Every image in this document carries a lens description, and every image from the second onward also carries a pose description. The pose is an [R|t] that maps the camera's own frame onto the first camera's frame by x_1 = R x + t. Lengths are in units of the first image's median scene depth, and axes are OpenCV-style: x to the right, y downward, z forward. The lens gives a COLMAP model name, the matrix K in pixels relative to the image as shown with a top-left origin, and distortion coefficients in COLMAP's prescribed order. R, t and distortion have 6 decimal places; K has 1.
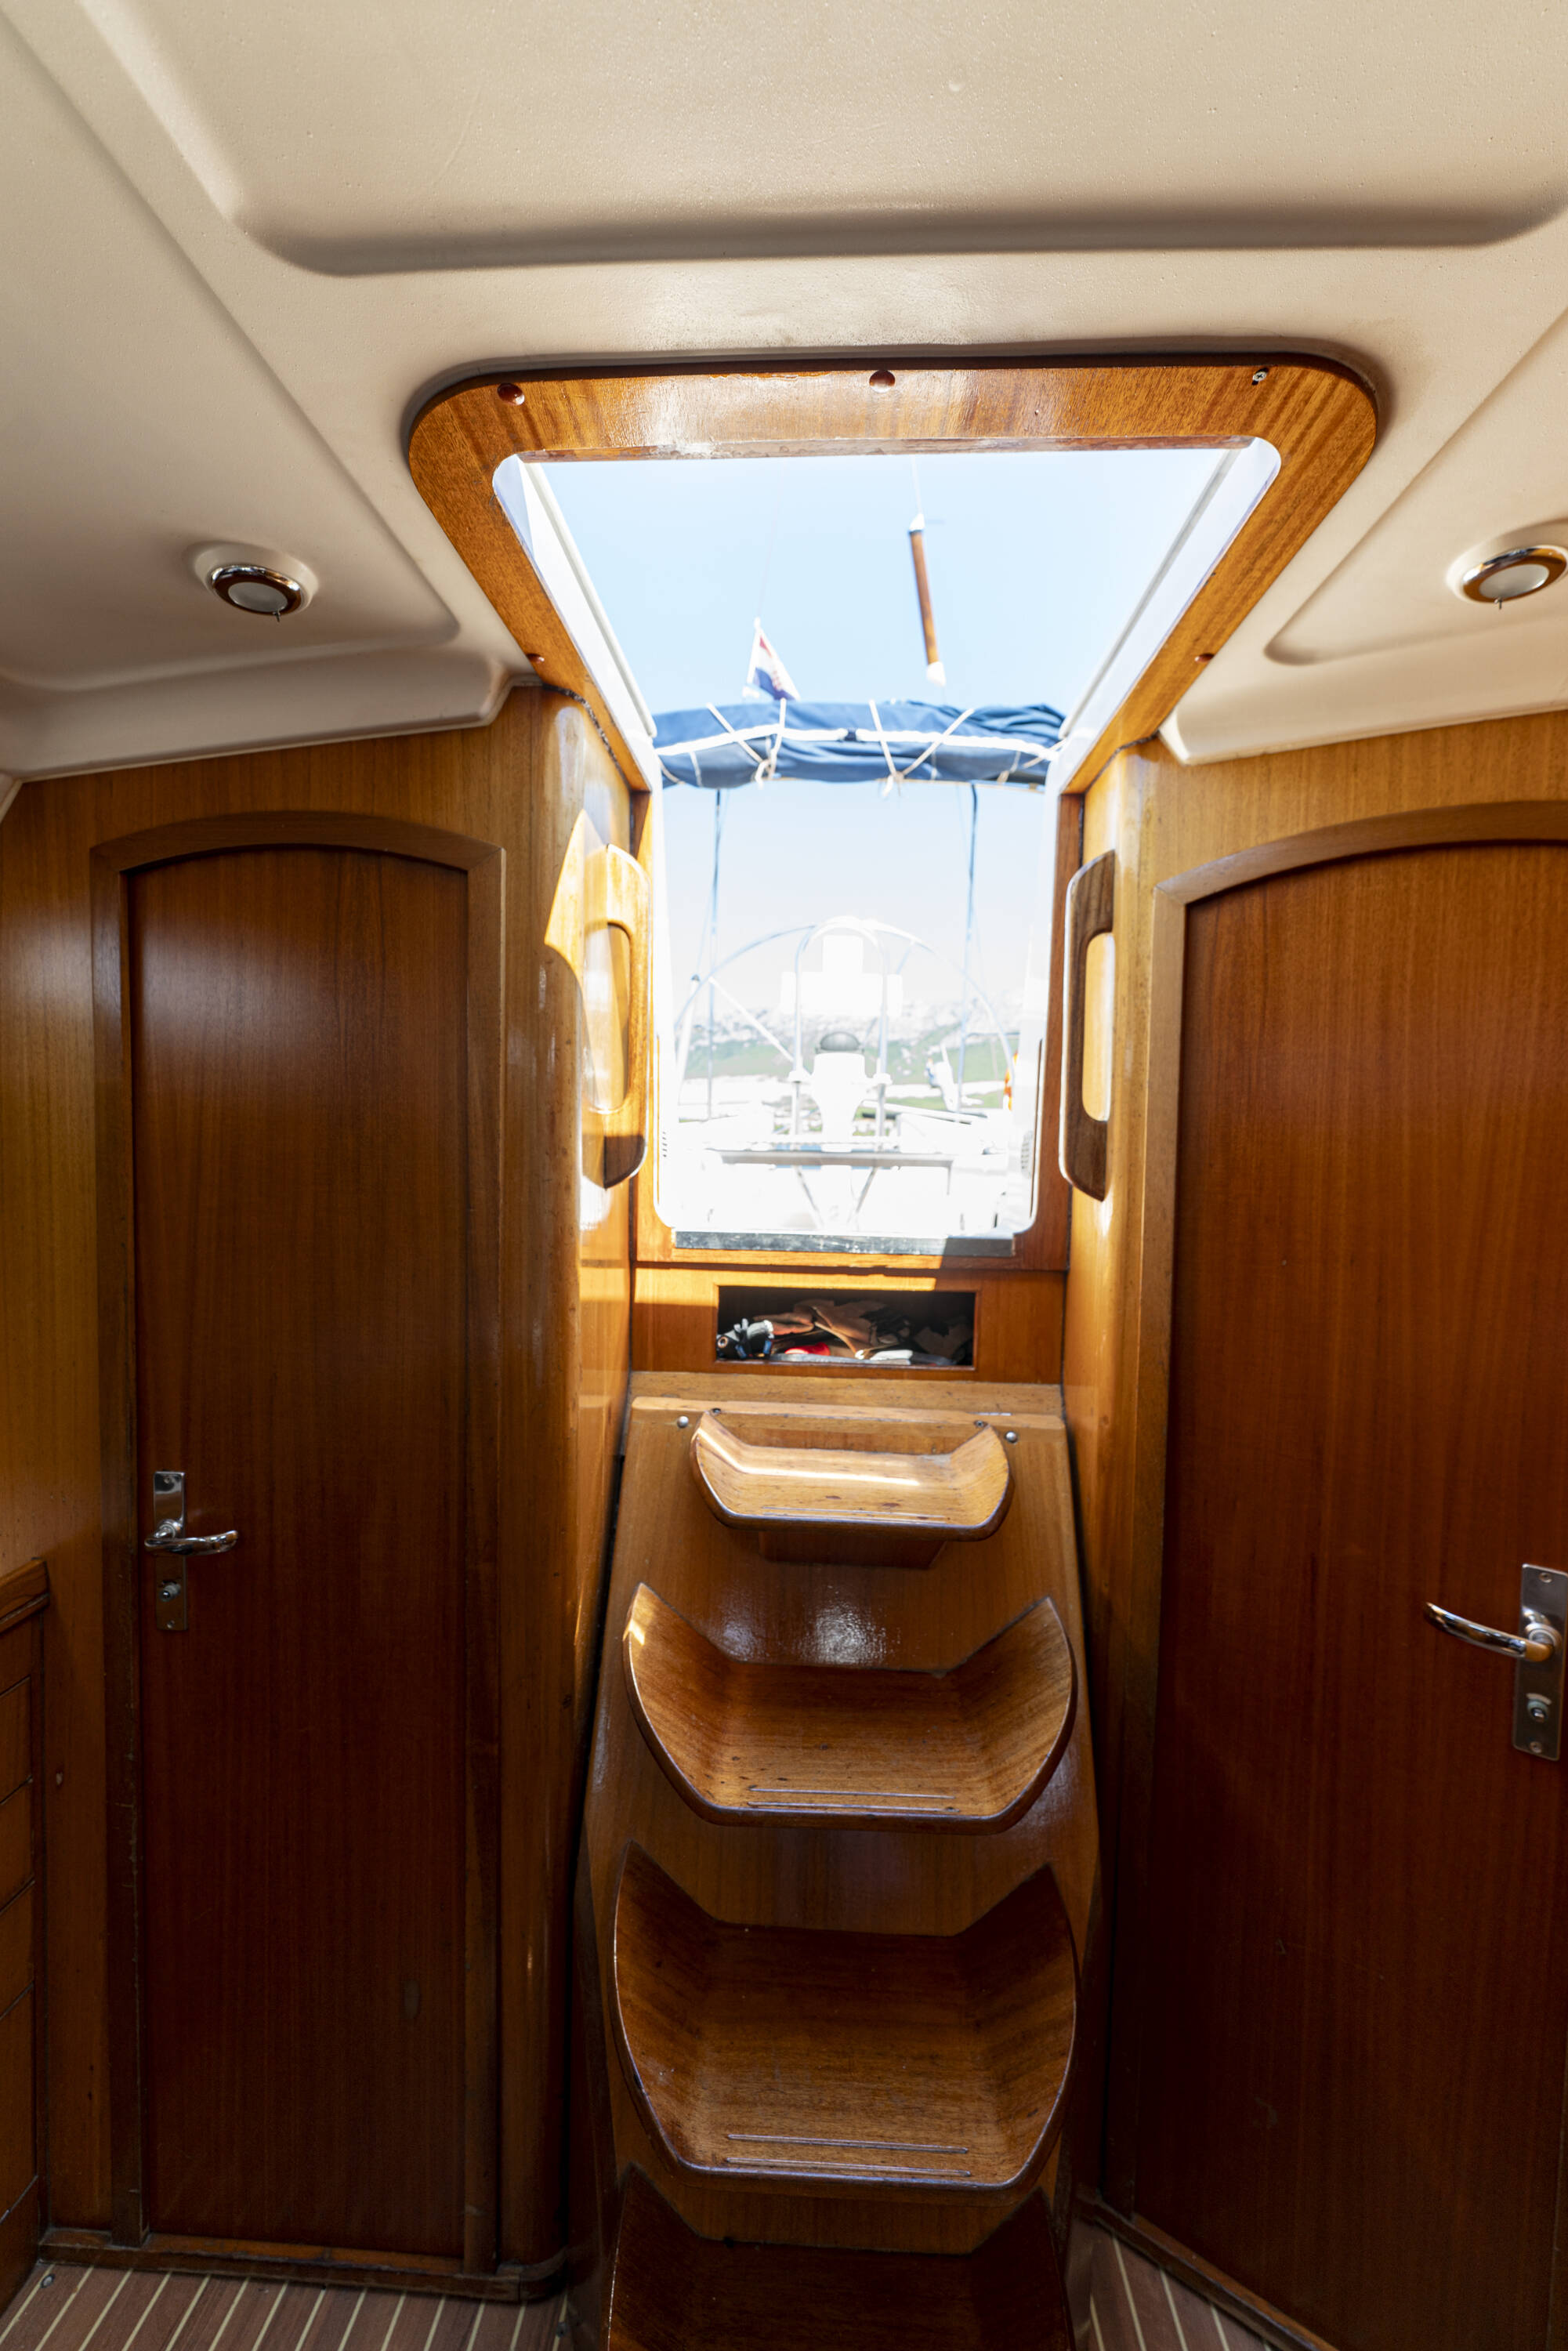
lens RADIAL K [[876.1, 0, 811.8], [0, 876.1, 1163.6], [0, 0, 1]] dist [-0.000525, -0.000003]
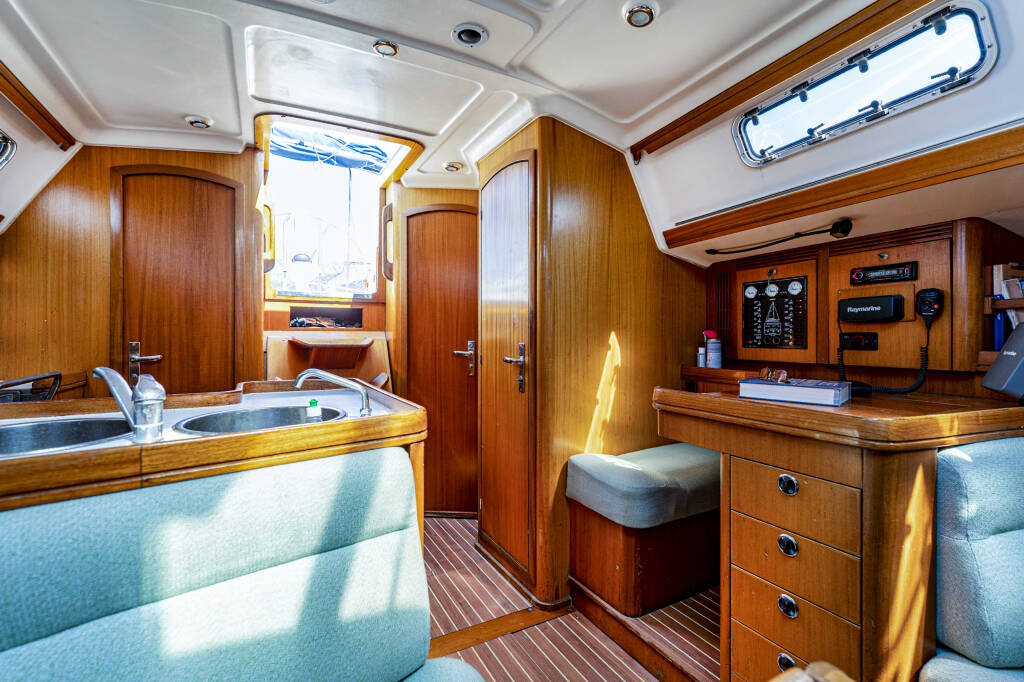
lens RADIAL K [[472.8, 0, 512.0], [0, 472.8, 341.0], [0, 0, 1]] dist [0.000200, -0.000454]
pose [[0.864899, -0.020586, 0.501524, -0.364878], [0.038076, 0.998971, -0.024659, 0.446640], [-0.500500, 0.040424, 0.864792, -1.420020]]
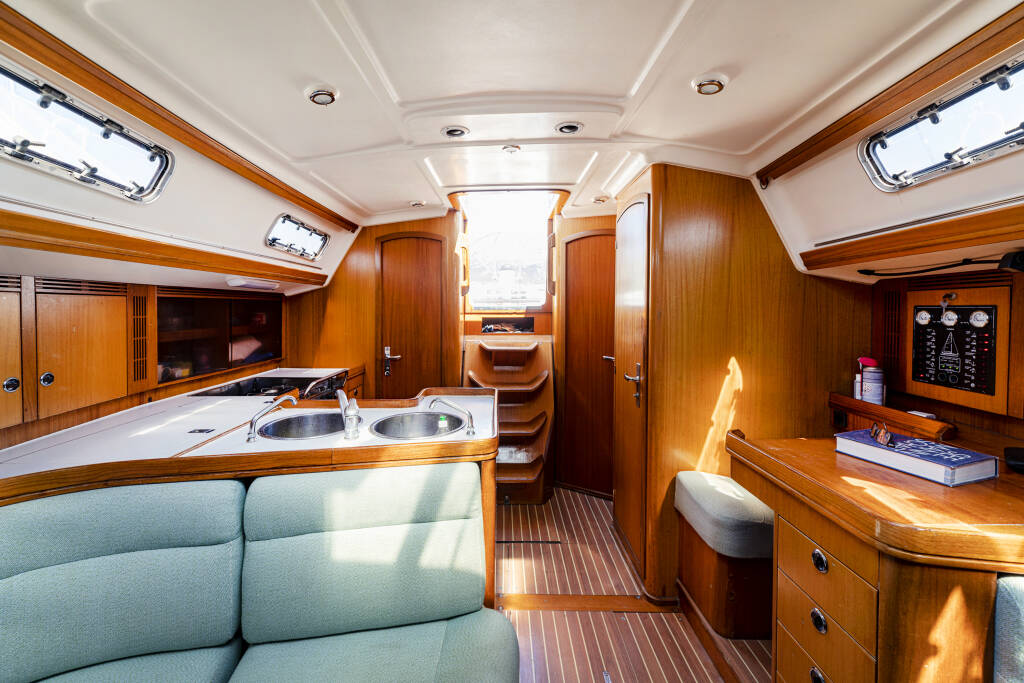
lens RADIAL K [[432.5, 0, 495.2], [0, 432.5, 316.8], [0, 0, 1]] dist [-0.000536, 0.000421]
pose [[0.999814, -0.019261, -0.000954, -0.035915], [0.019235, 0.999560, -0.022599, 0.233686], [0.001389, 0.022577, 0.999744, -1.770200]]
